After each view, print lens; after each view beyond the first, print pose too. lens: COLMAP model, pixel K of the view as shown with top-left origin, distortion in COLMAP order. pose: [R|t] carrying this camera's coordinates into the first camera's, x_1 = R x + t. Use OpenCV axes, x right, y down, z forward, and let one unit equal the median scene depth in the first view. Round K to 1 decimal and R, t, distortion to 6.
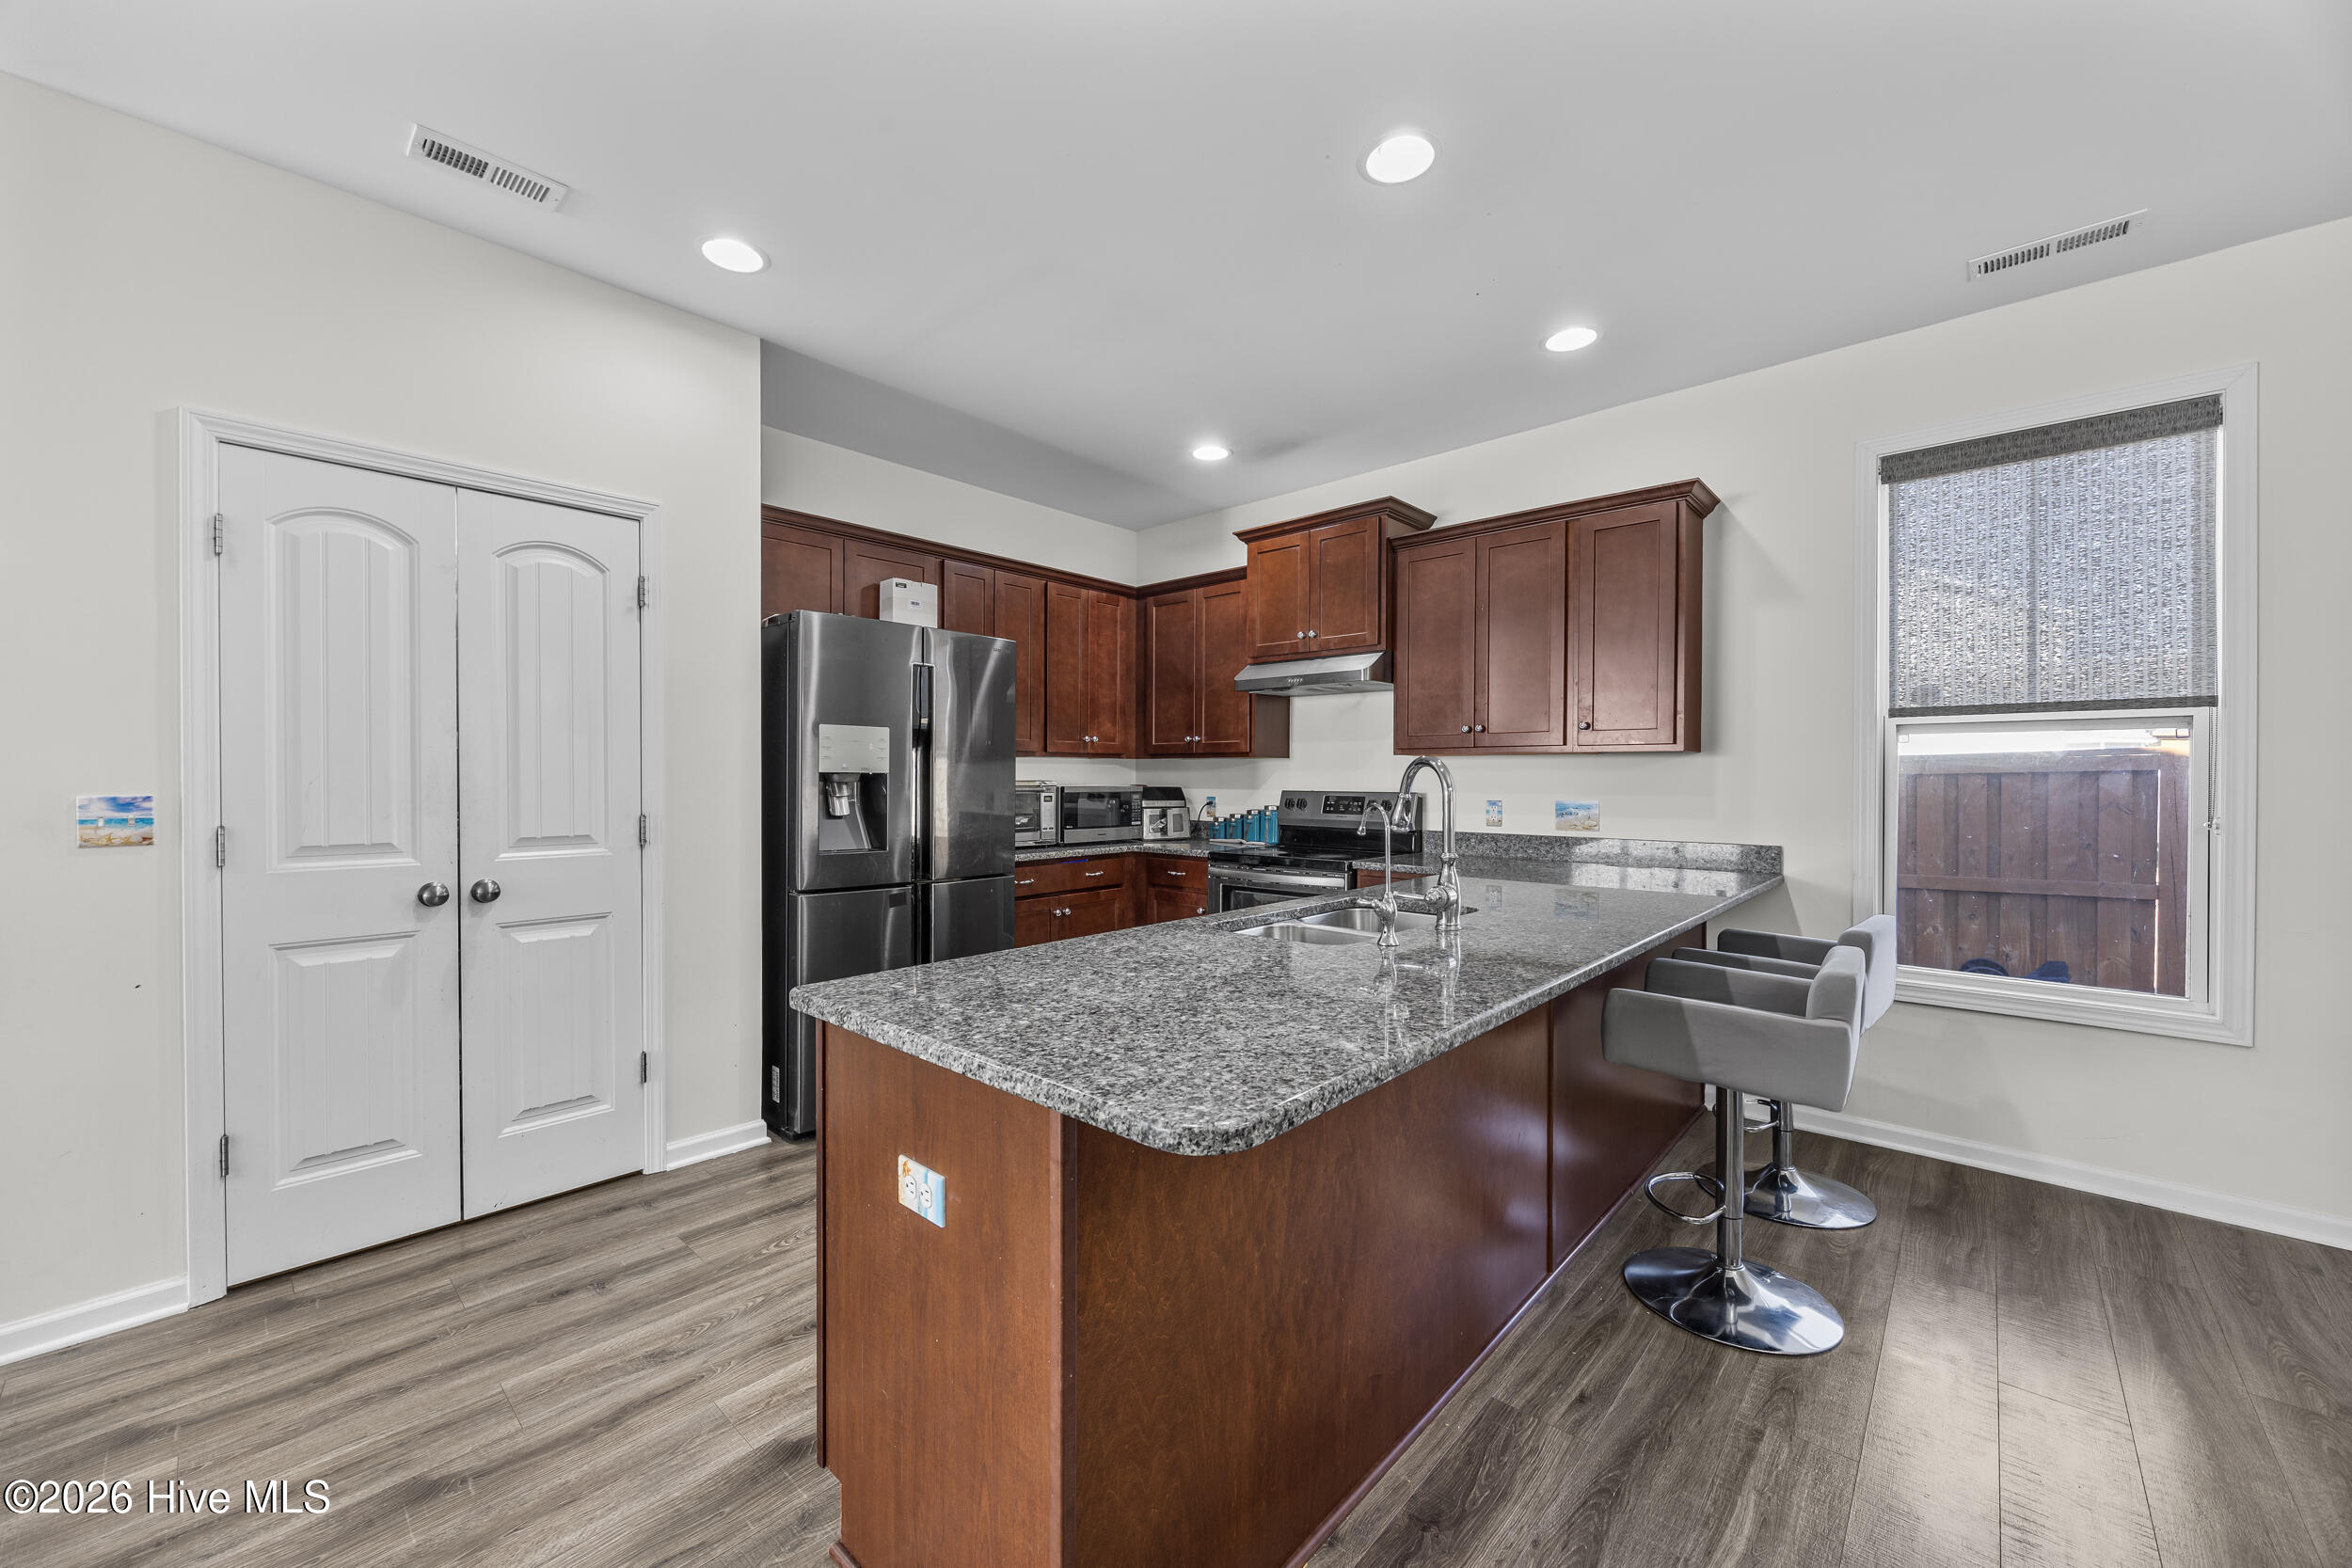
lens RADIAL K [[896.6, 0, 1159.4], [0, 896.6, 784.4], [0, 0, 1]] dist [-0.003841, -0.000055]
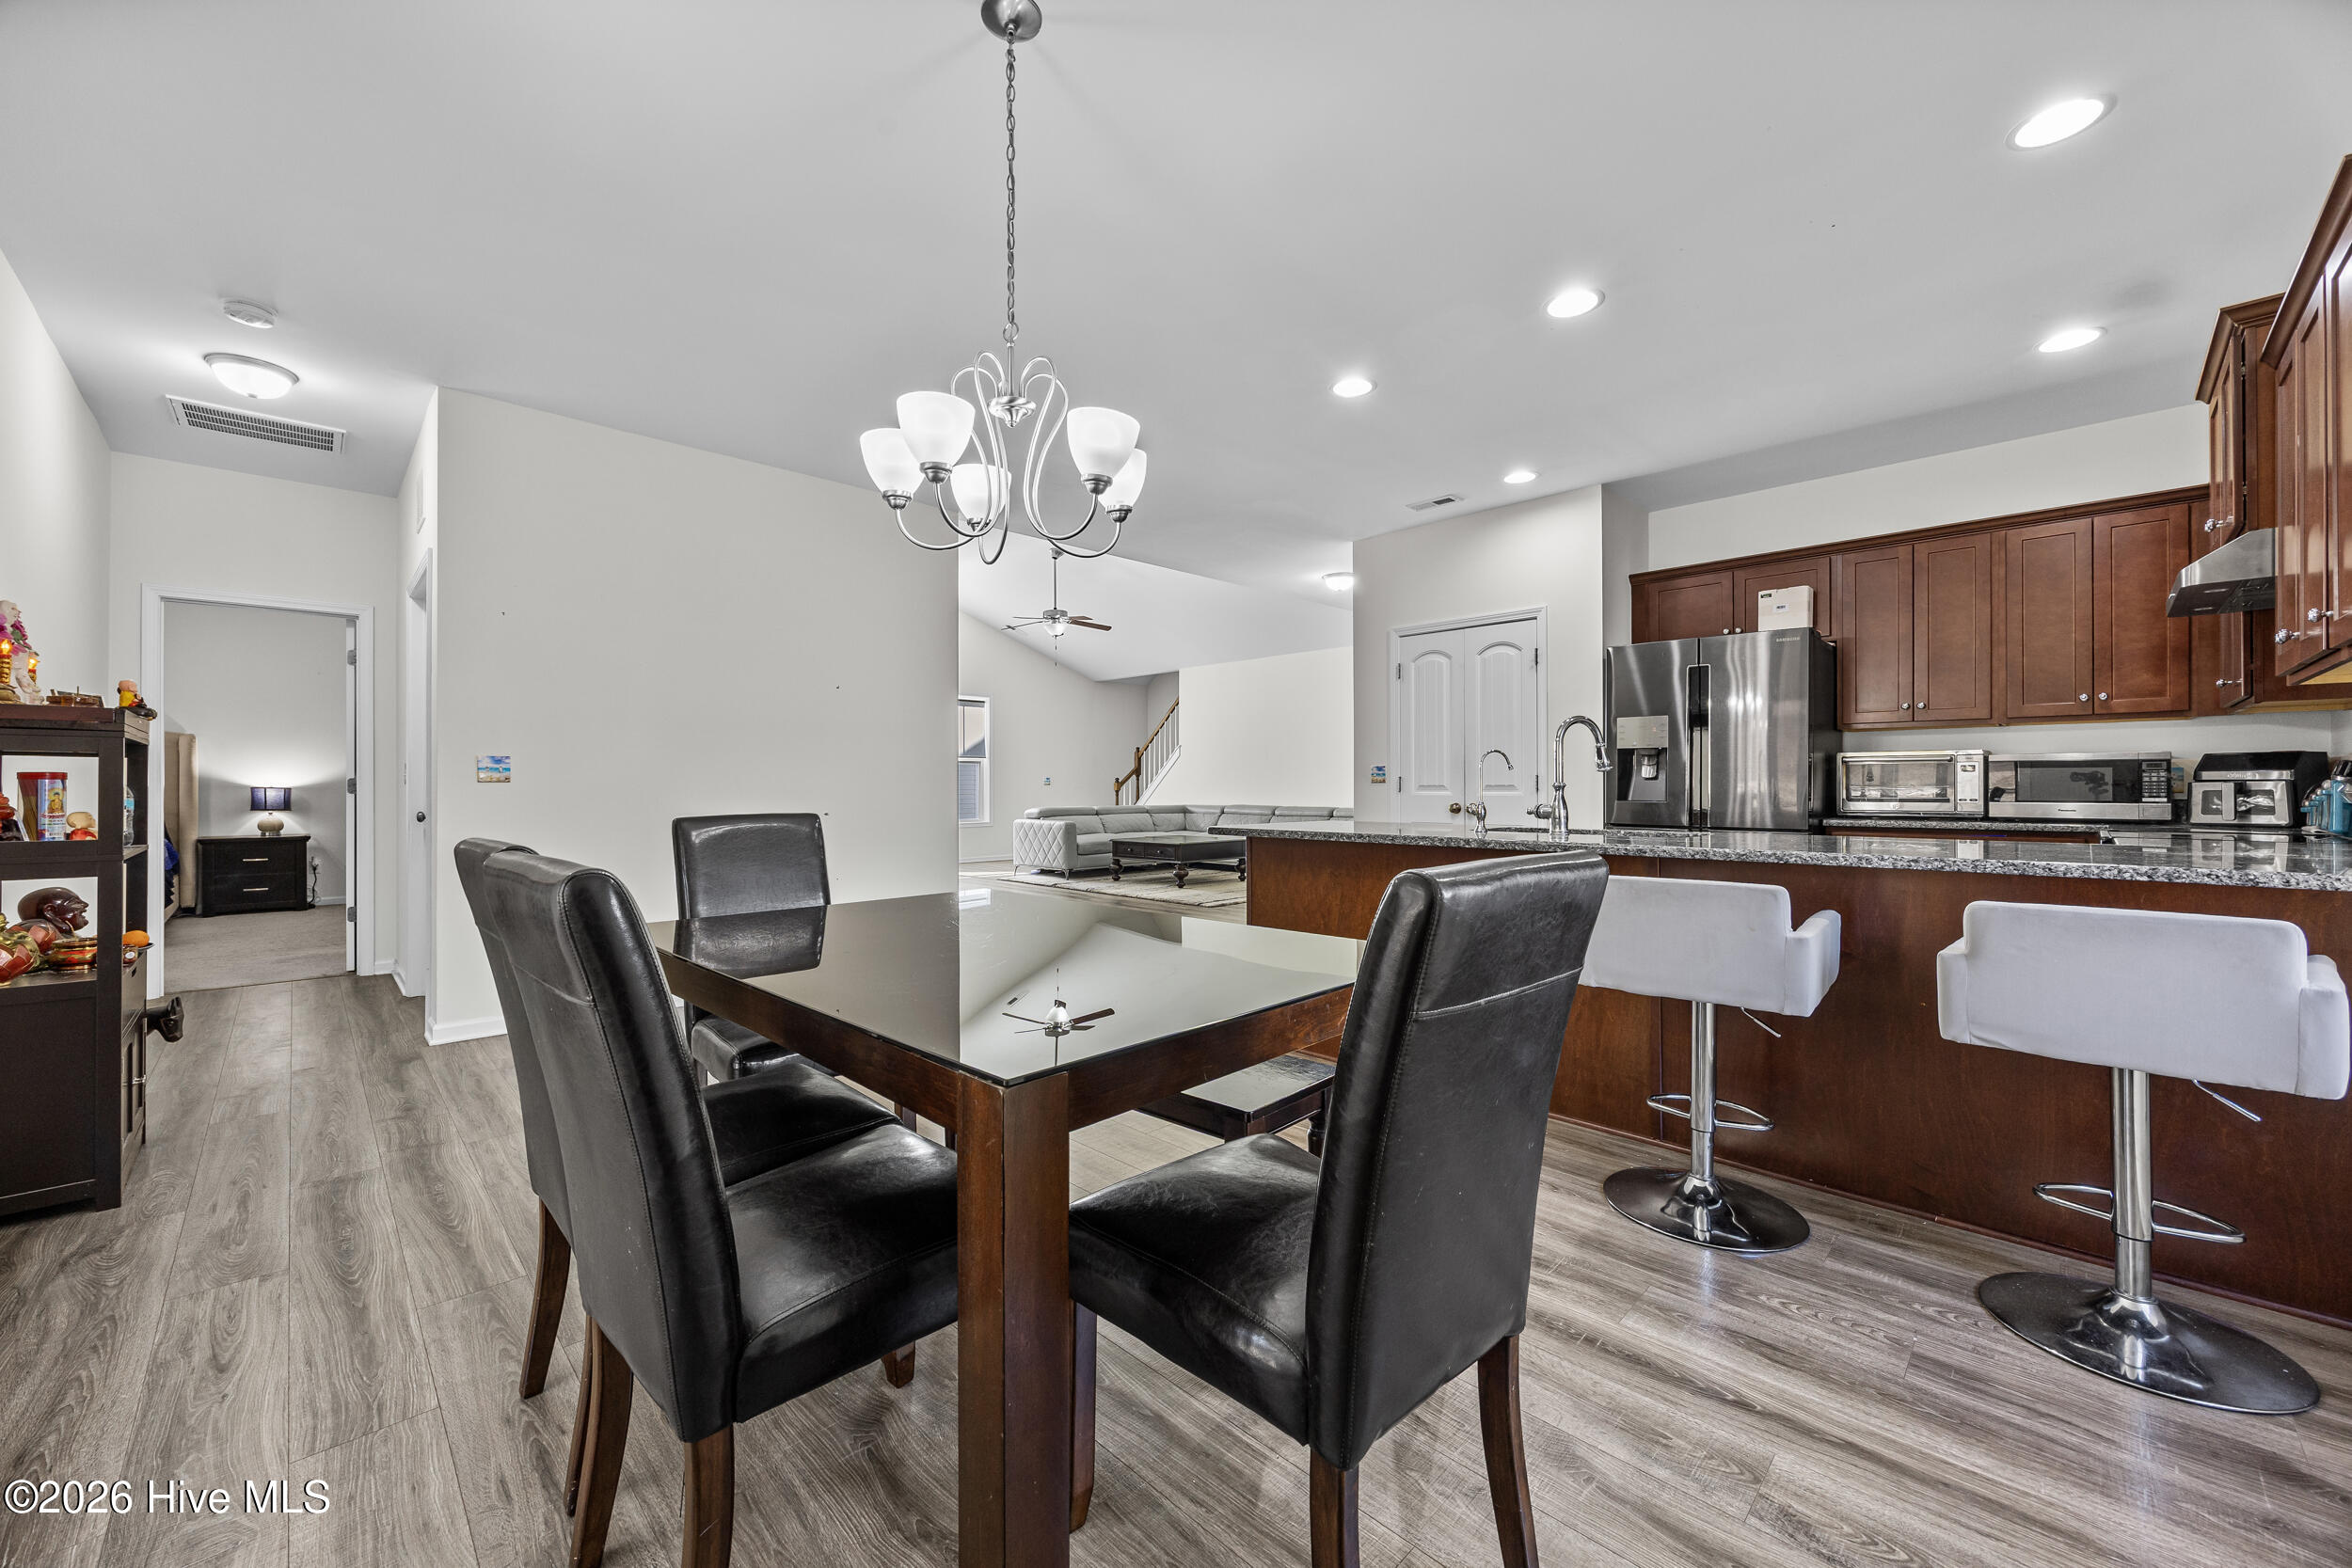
lens RADIAL K [[896.6, 0, 1179.9], [0, 896.6, 784.1], [0, 0, 1]] dist [-0.003841, -0.000055]
pose [[-0.037149, -0.002985, -0.999305, 1.495312], [-0.006902, 0.999972, -0.002730, 0.071674], [0.999286, 0.006796, -0.037168, 0.366873]]
